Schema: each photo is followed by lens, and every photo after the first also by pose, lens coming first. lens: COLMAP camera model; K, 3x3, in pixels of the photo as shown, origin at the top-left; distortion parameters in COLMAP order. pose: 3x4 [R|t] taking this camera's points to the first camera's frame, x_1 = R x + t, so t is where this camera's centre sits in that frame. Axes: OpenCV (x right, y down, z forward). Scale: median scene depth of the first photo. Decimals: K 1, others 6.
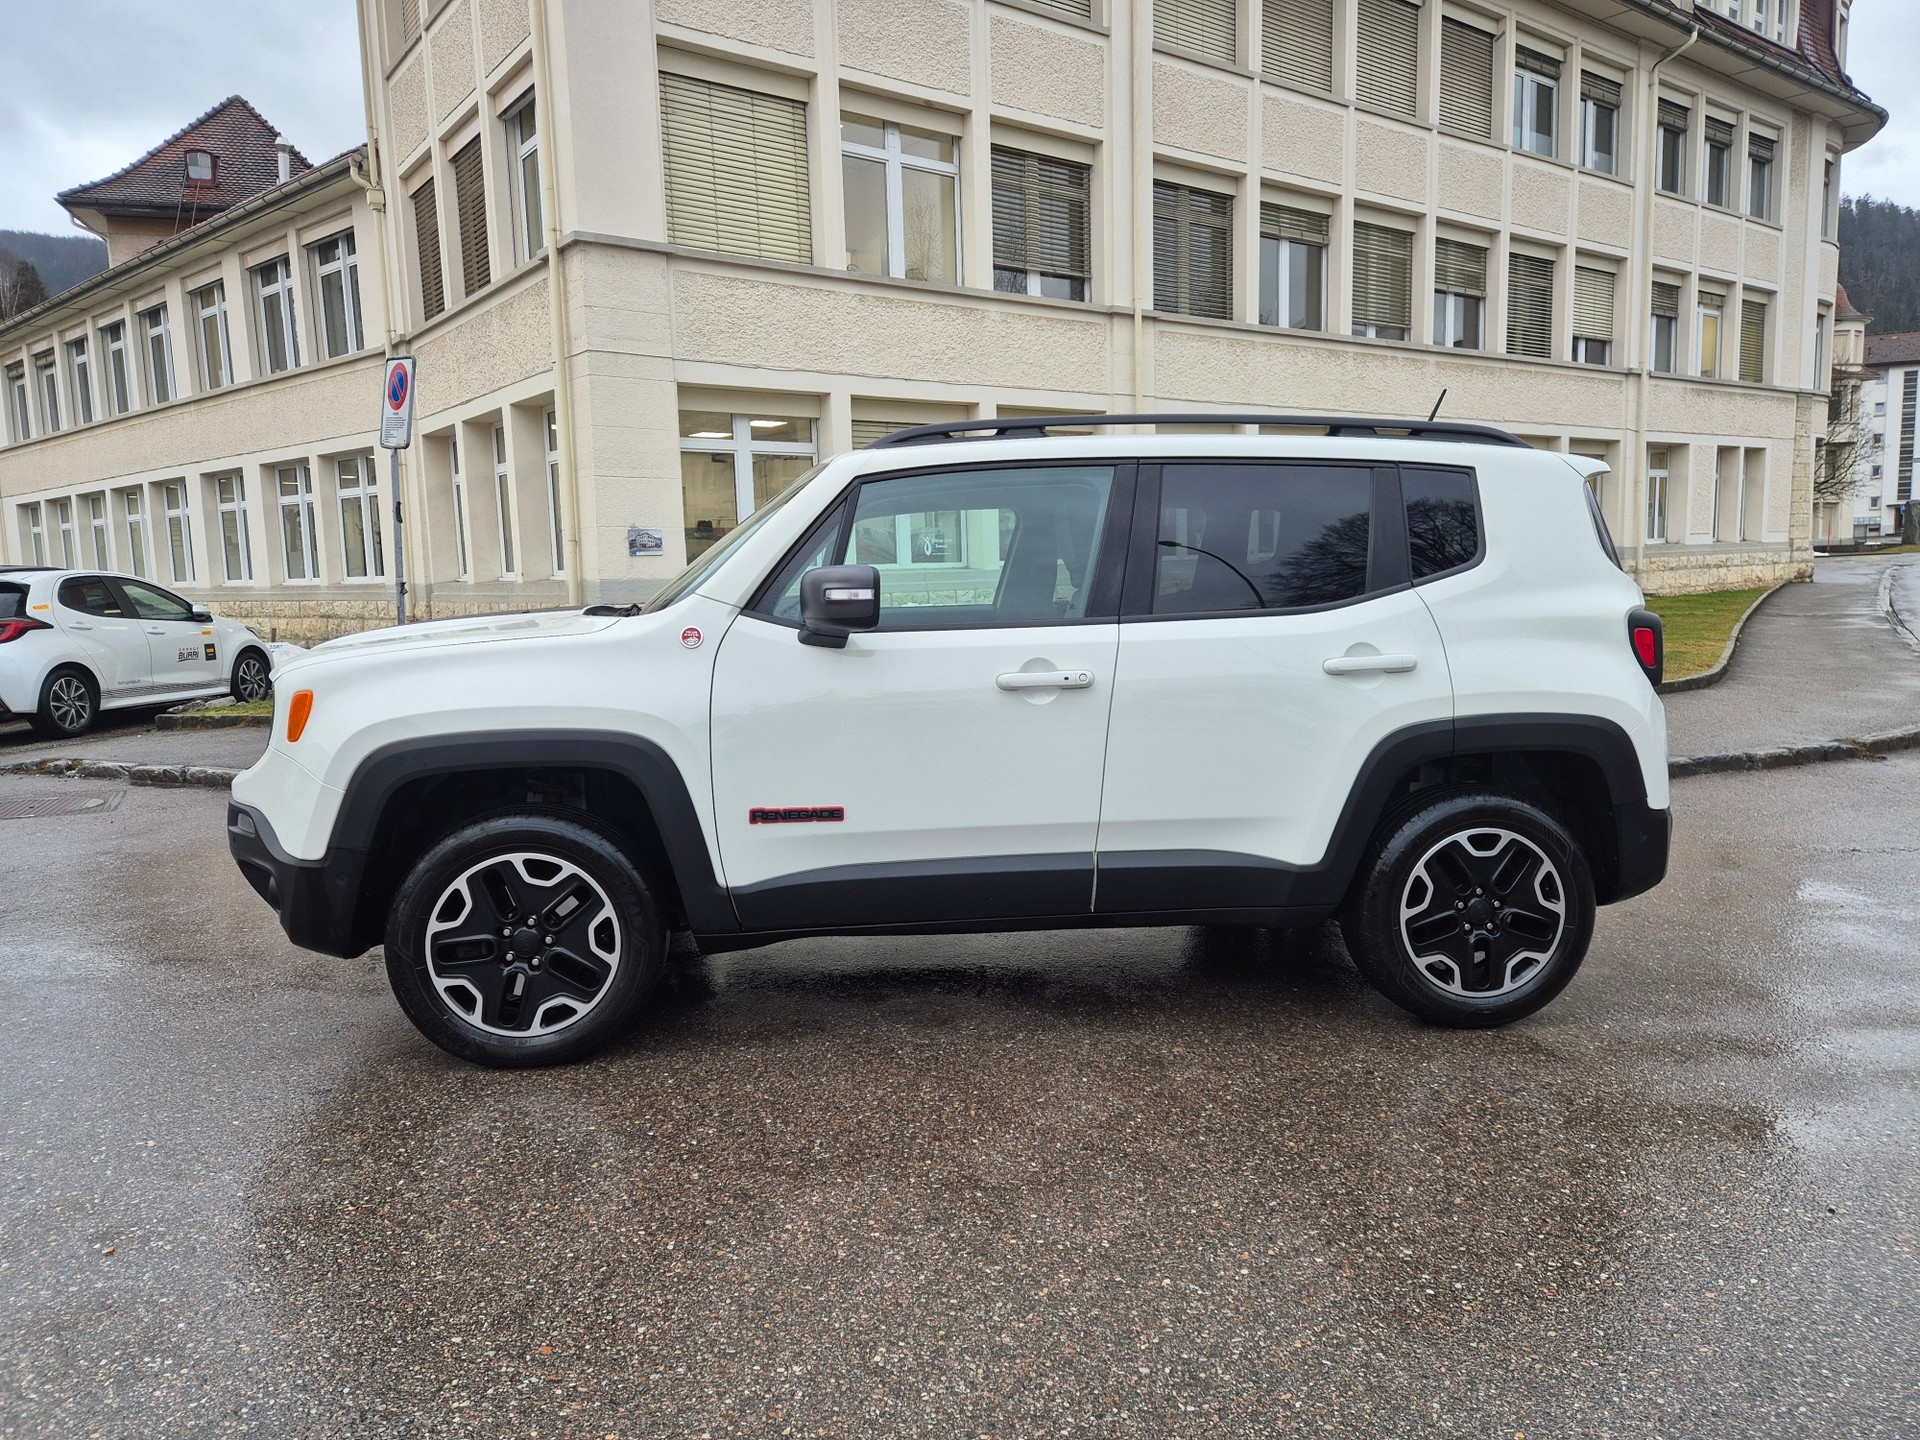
lens RADIAL K [[1266.0, 0, 952.3], [0, 1266.0, 708.2], [0, 0, 1]] dist [0.078237, -0.063389]
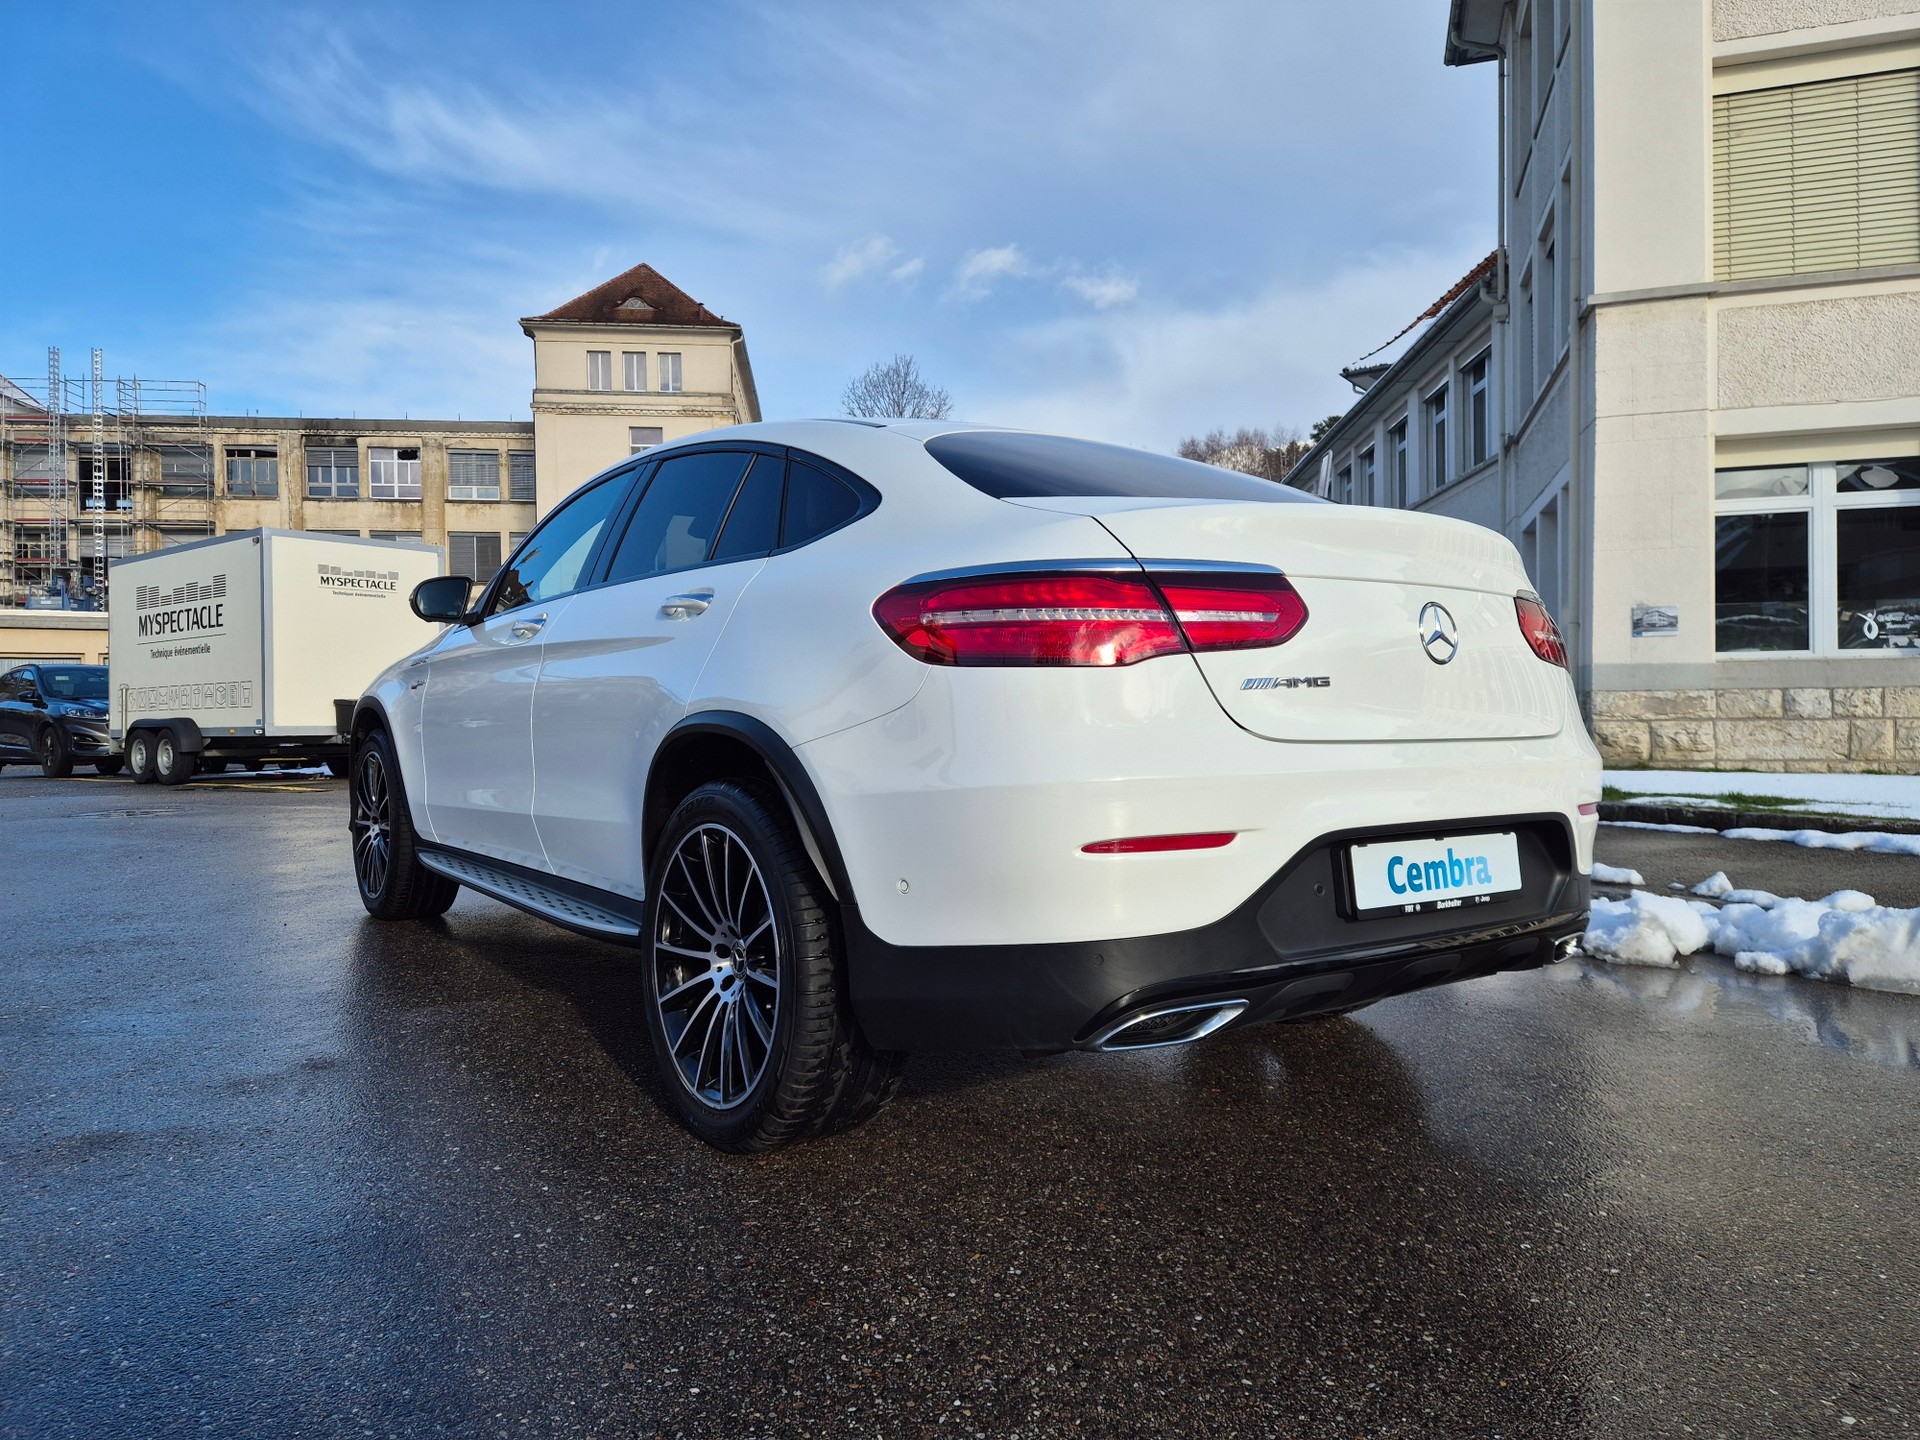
lens RADIAL K [[1266.0, 0, 965.4], [0, 1266.0, 703.8], [0, 0, 1]] dist [0.078237, -0.063389]
pose [[0.590478, 0.017131, -0.806872, 0.151091], [-0.093785, 0.994458, -0.047520, 0.010234], [0.801586, 0.103732, 0.588812, 0.078365]]
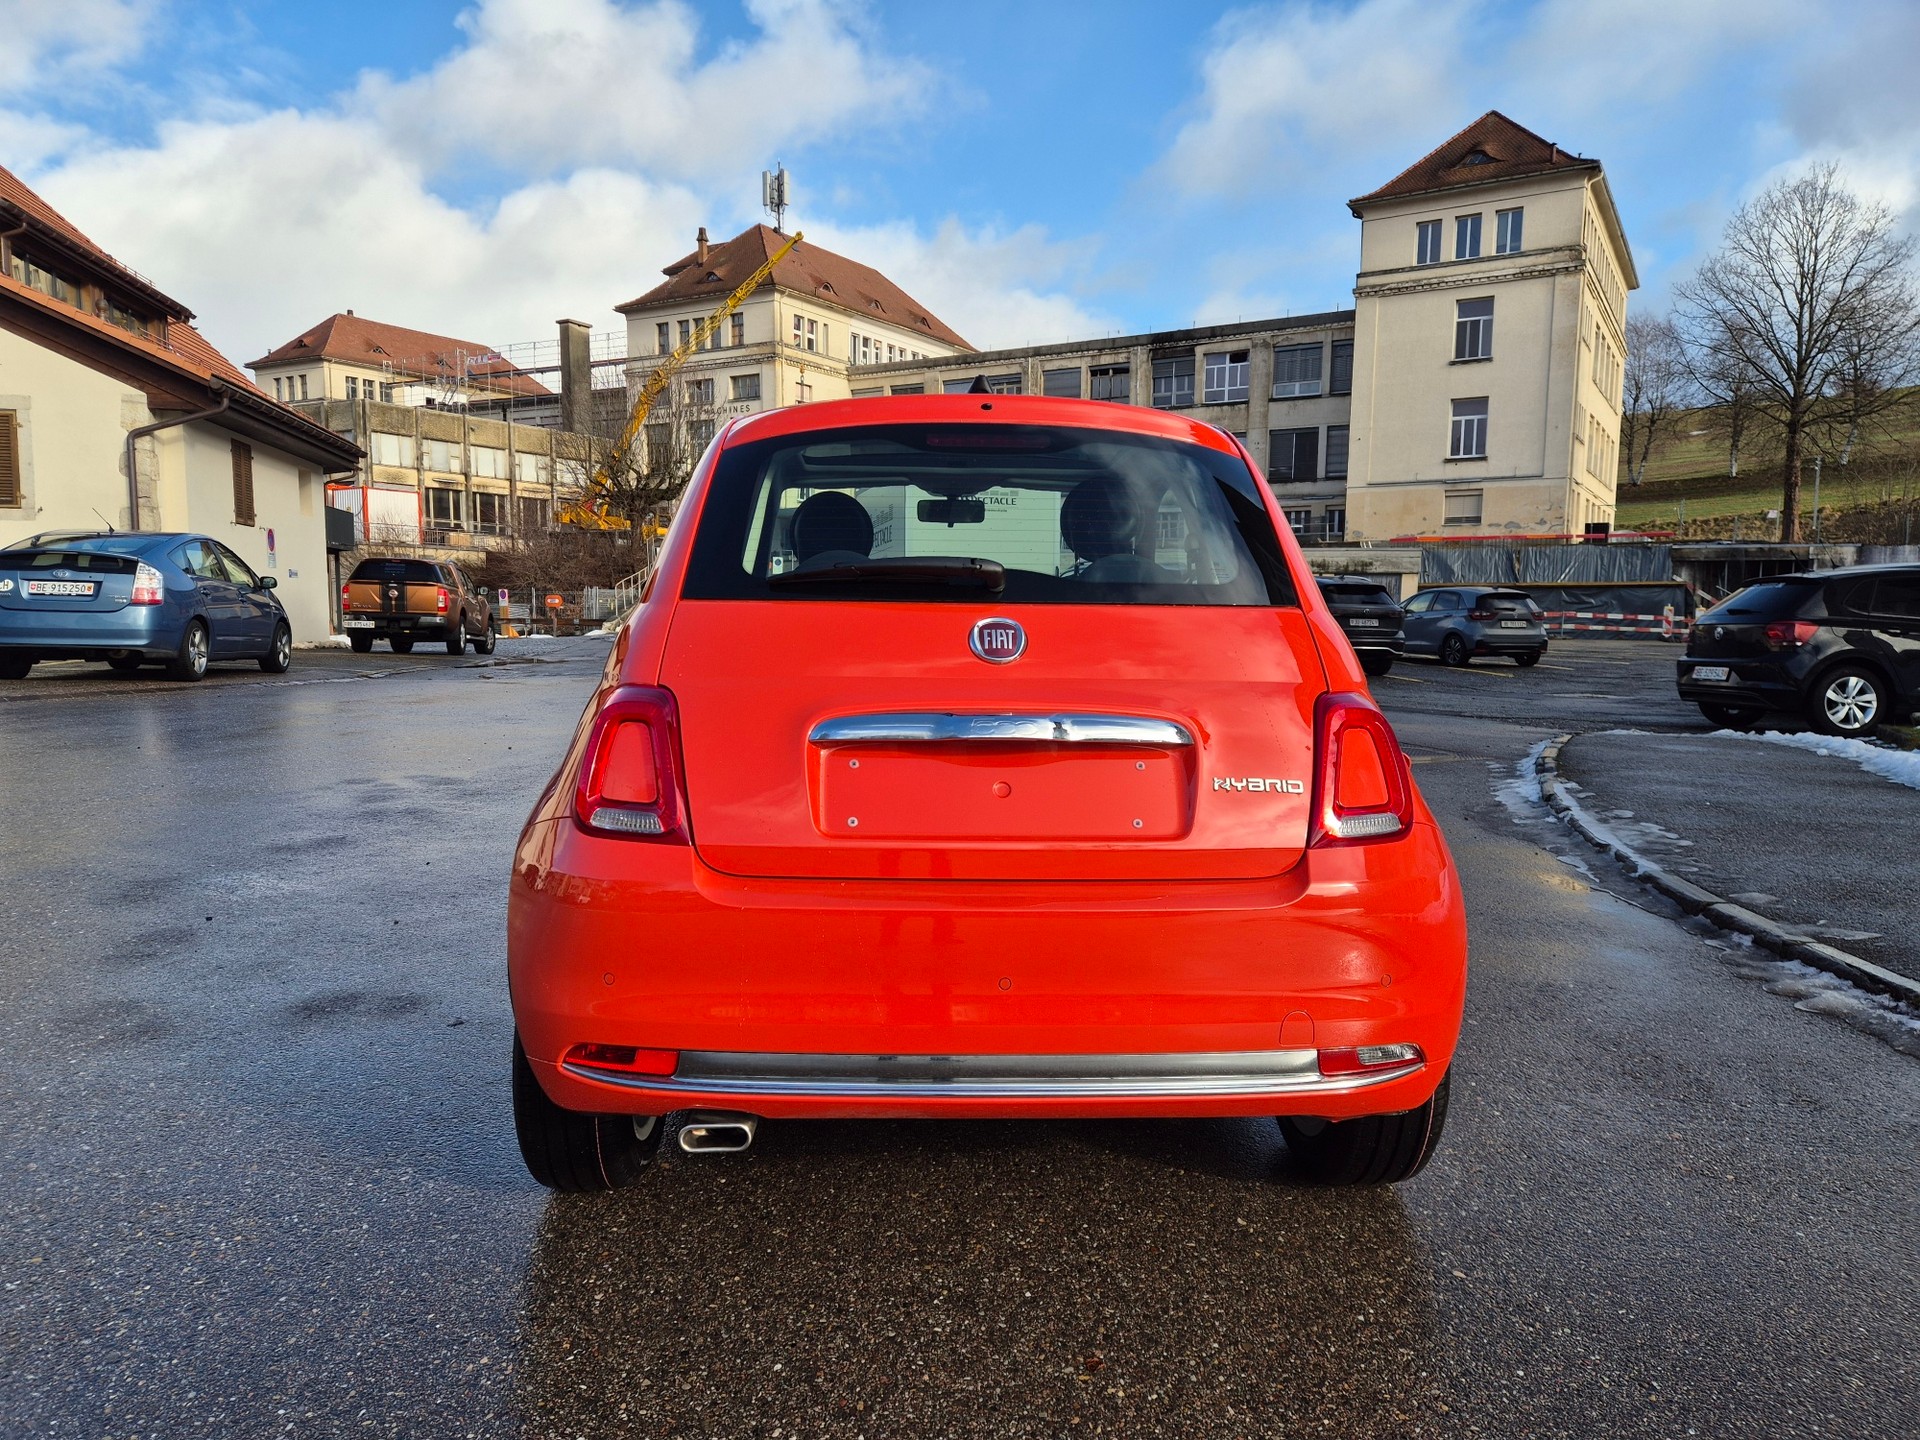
lens RADIAL K [[1266.0, 0, 953.8], [0, 1266.0, 725.0], [0, 0, 1]] dist [0.078237, -0.063389]
pose [[-0.018997, 0.122009, -0.992347, 0.168458], [-0.119890, 0.985087, 0.123411, -0.016292], [0.992605, 0.121316, -0.004086, 0.214781]]
